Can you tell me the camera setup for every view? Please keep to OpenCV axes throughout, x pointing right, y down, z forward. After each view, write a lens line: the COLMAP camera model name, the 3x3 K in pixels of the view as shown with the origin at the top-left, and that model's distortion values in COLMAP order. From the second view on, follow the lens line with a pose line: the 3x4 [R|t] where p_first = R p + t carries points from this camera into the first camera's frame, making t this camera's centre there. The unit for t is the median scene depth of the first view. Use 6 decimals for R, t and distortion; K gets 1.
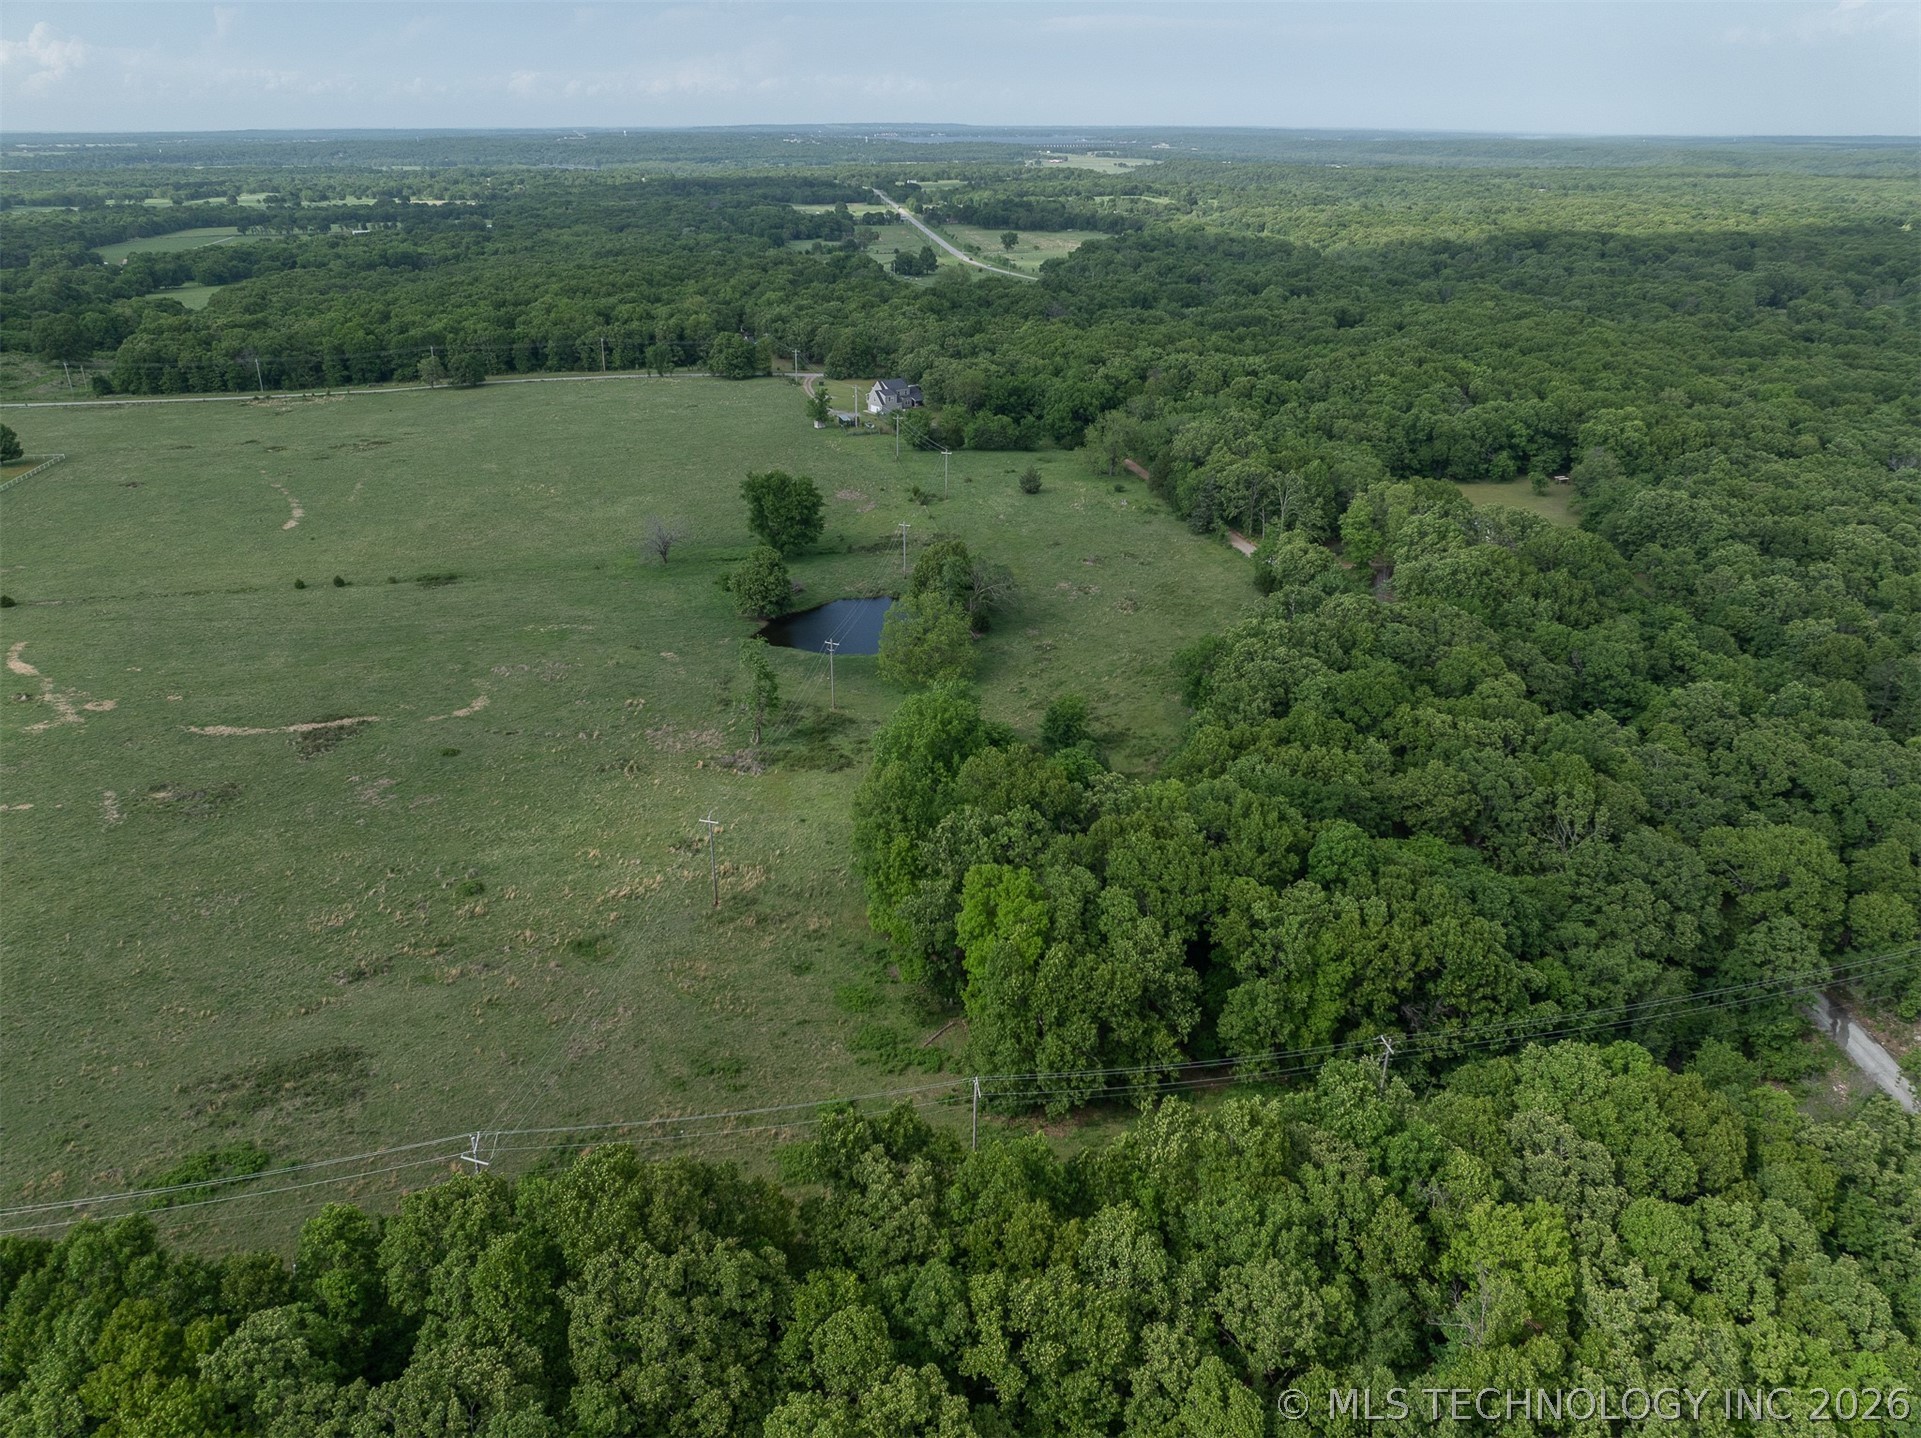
lens RADIAL K [[1333.0, 0, 960.5], [0, 1333.0, 719.0], [0, 0, 1]] dist [-0.022677, -0.037088]
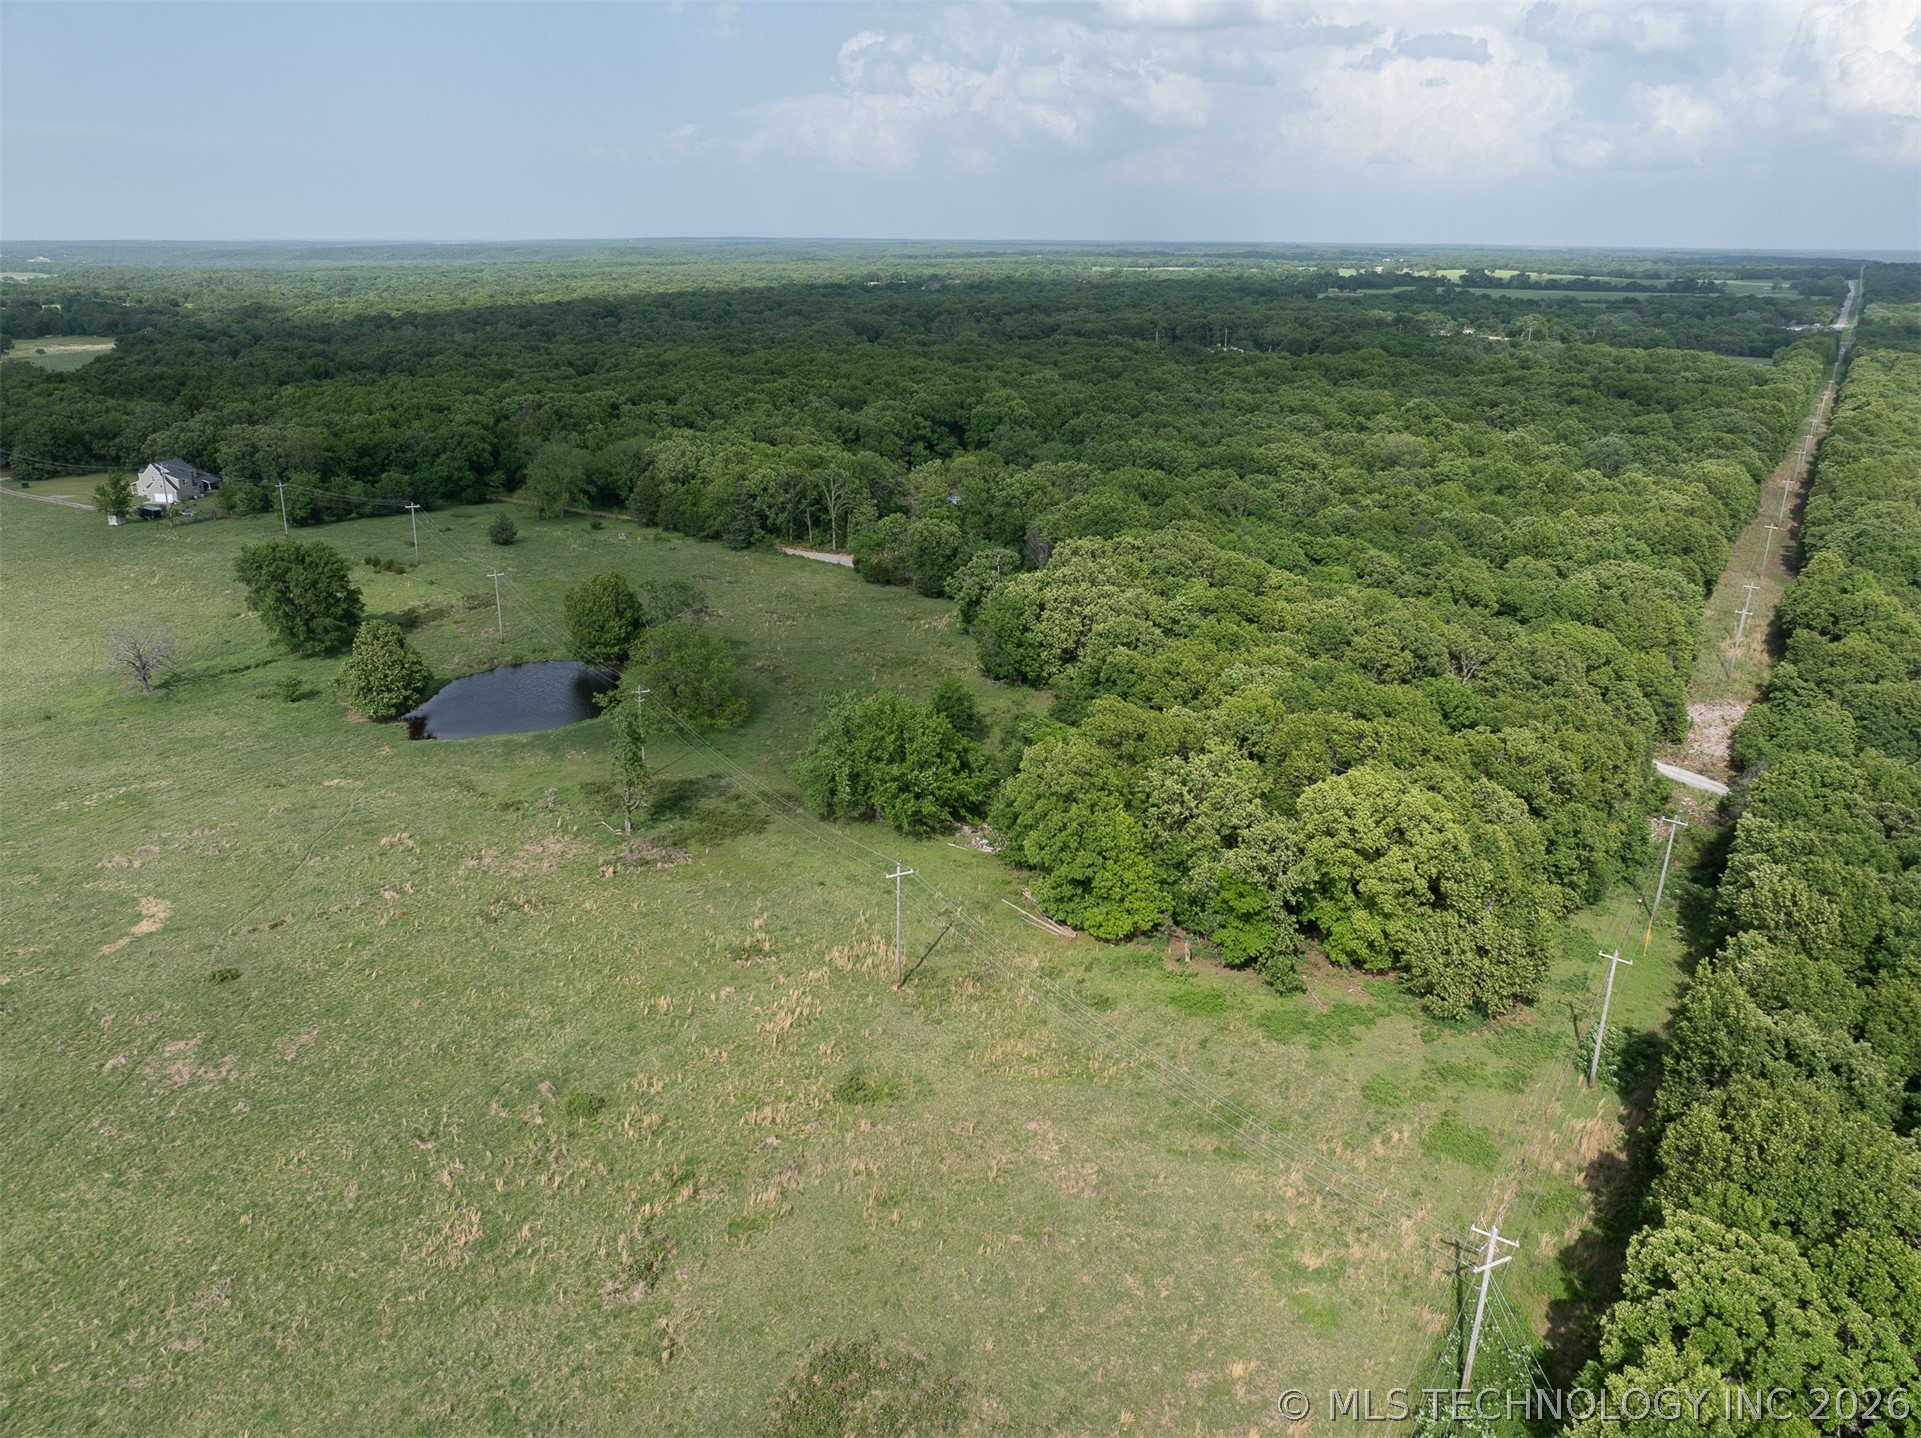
lens RADIAL K [[1343.7, 0, 960.5], [0, 1343.7, 719.0], [0, 0, 1]] dist [-0.039080, -0.001356]
pose [[0.746329, -0.222568, 0.627261, -0.261874], [0.267147, 0.963358, 0.023966, -0.006283], [-0.609611, 0.149684, 0.778440, 0.168715]]
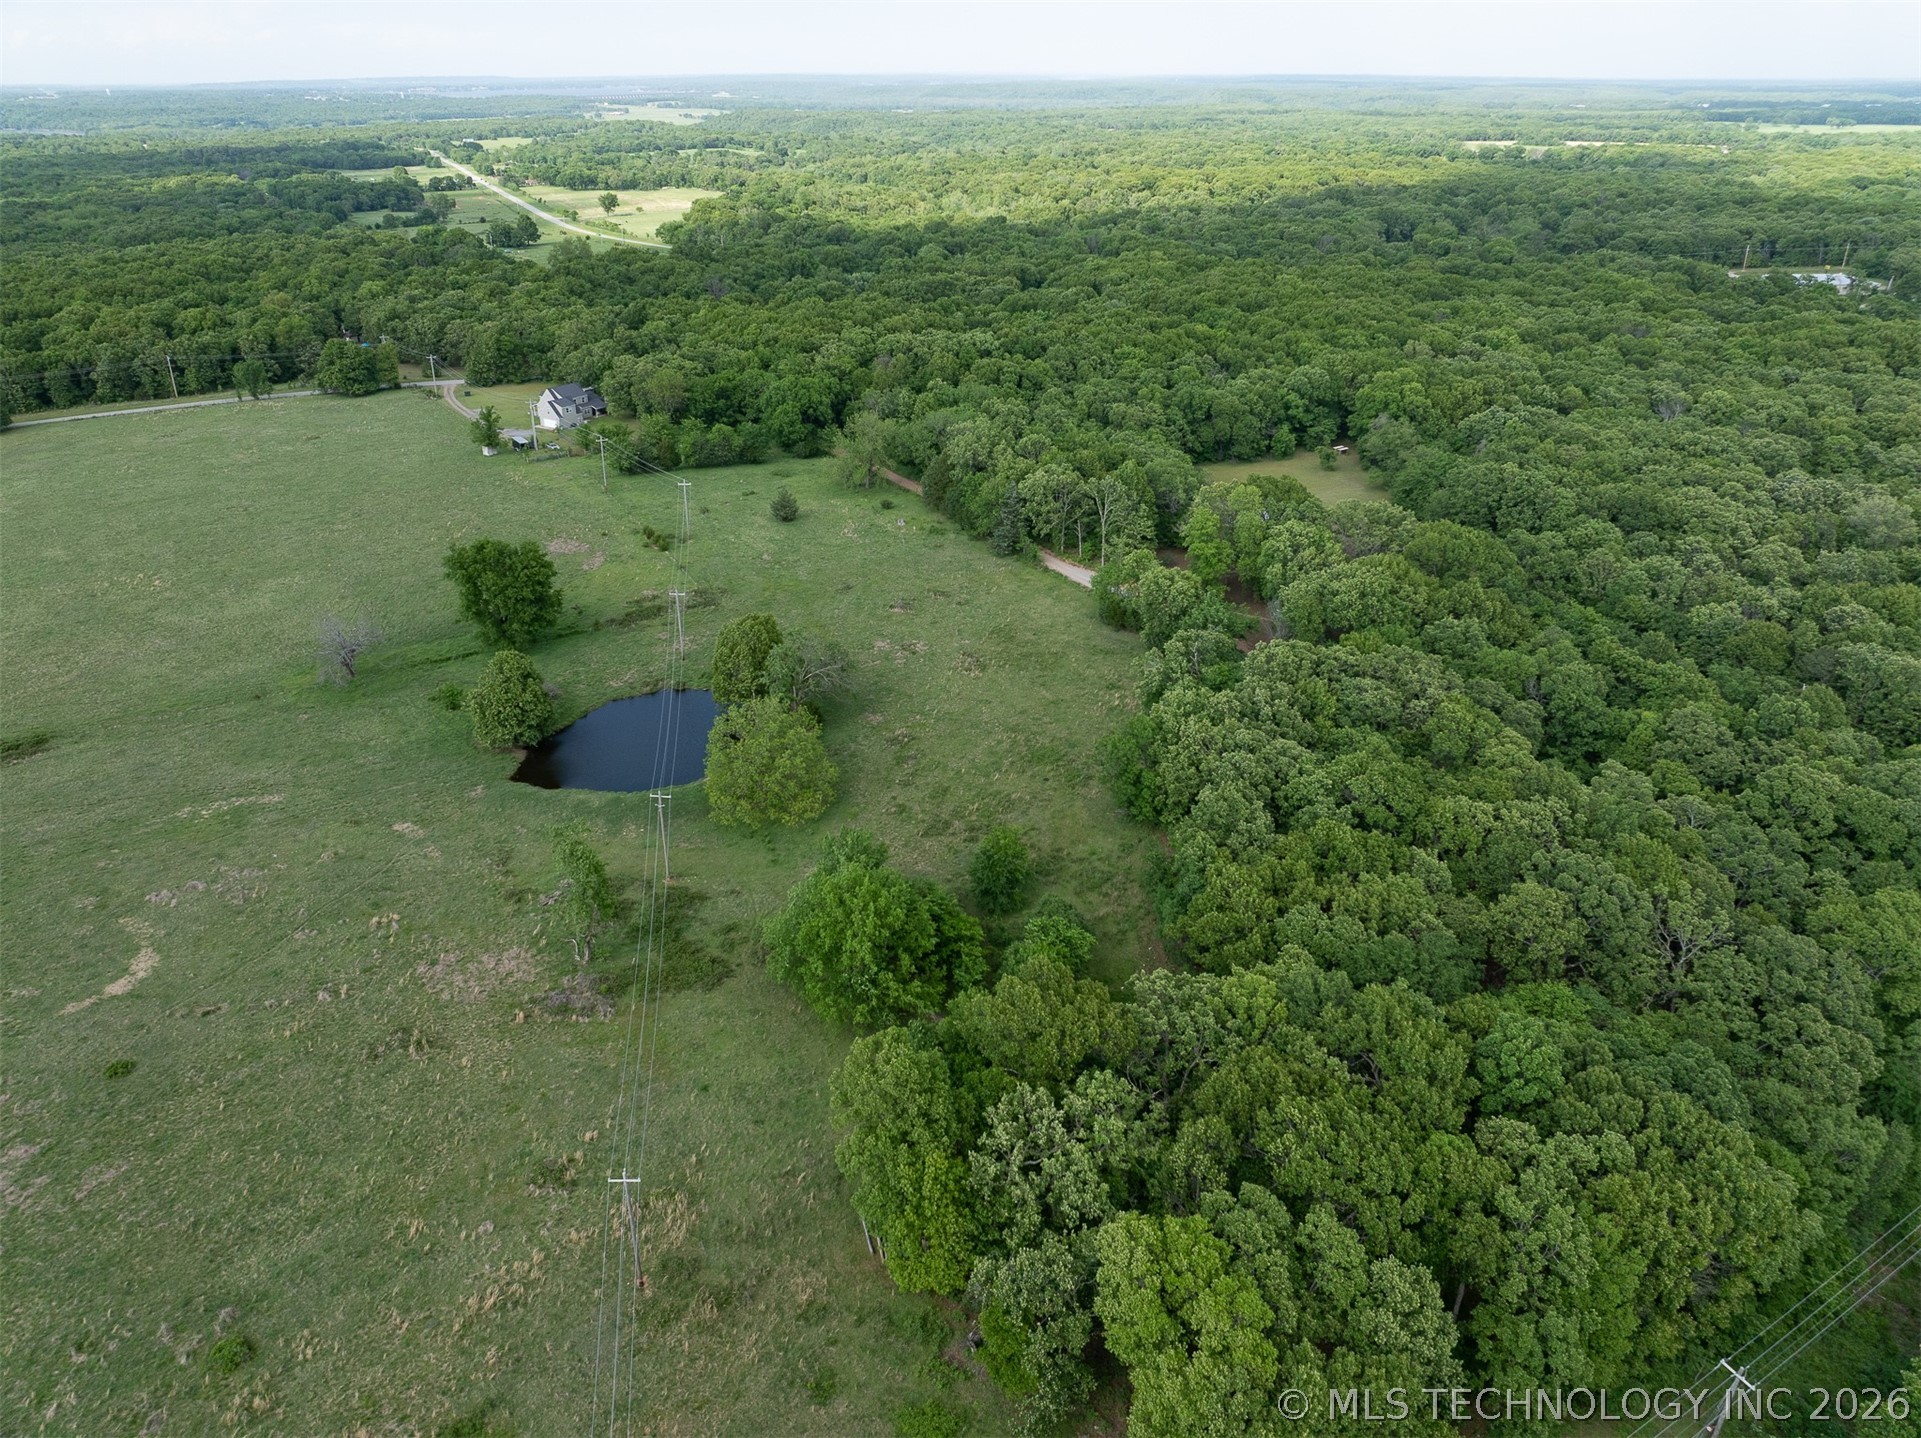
lens RADIAL K [[1343.7, 0, 960.5], [0, 1343.7, 719.0], [0, 0, 1]] dist [-0.039080, -0.001356]
pose [[0.954596, -0.134700, 0.265711, -0.075568], [0.126537, 0.990815, 0.047688, -0.066261], [-0.269694, -0.011900, 0.962872, 0.146022]]
